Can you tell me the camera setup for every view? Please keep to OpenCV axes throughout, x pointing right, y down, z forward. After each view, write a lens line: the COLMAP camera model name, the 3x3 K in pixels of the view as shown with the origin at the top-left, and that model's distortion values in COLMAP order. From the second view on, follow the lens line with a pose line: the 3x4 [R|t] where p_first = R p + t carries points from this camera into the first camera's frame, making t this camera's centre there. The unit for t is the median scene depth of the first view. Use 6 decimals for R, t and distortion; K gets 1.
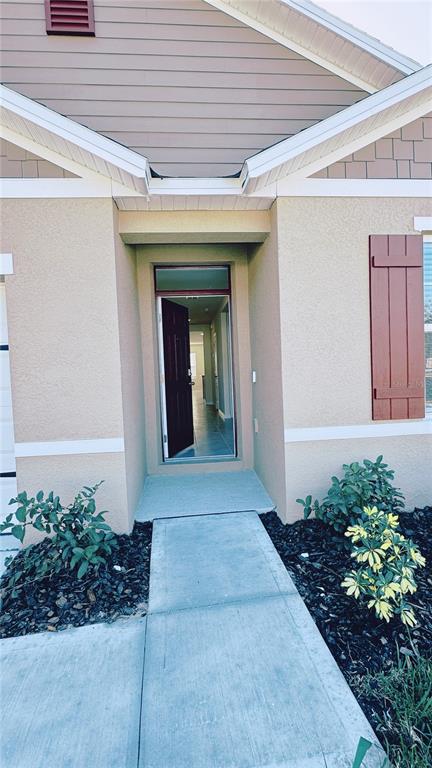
lens RADIAL K [[360.0, 0, 216.0], [0, 360.0, 384.0], [0, 0, 1]] dist [-0.000231, 0.000105]
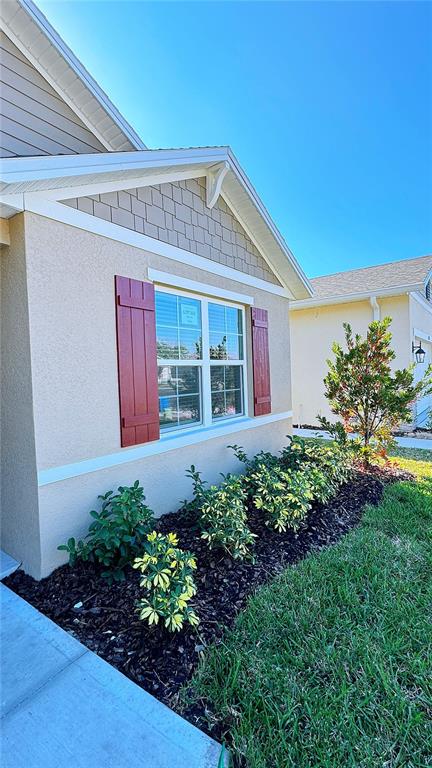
lens RADIAL K [[360.0, 0, 216.0], [0, 360.0, 384.0], [0, 0, 1]] dist [-0.000231, 0.000105]
pose [[0.669834, -0.008781, 0.742459, -0.206078], [0.038004, 0.999025, -0.022471, -0.064451], [-0.741537, 0.043268, 0.669515, 0.087447]]
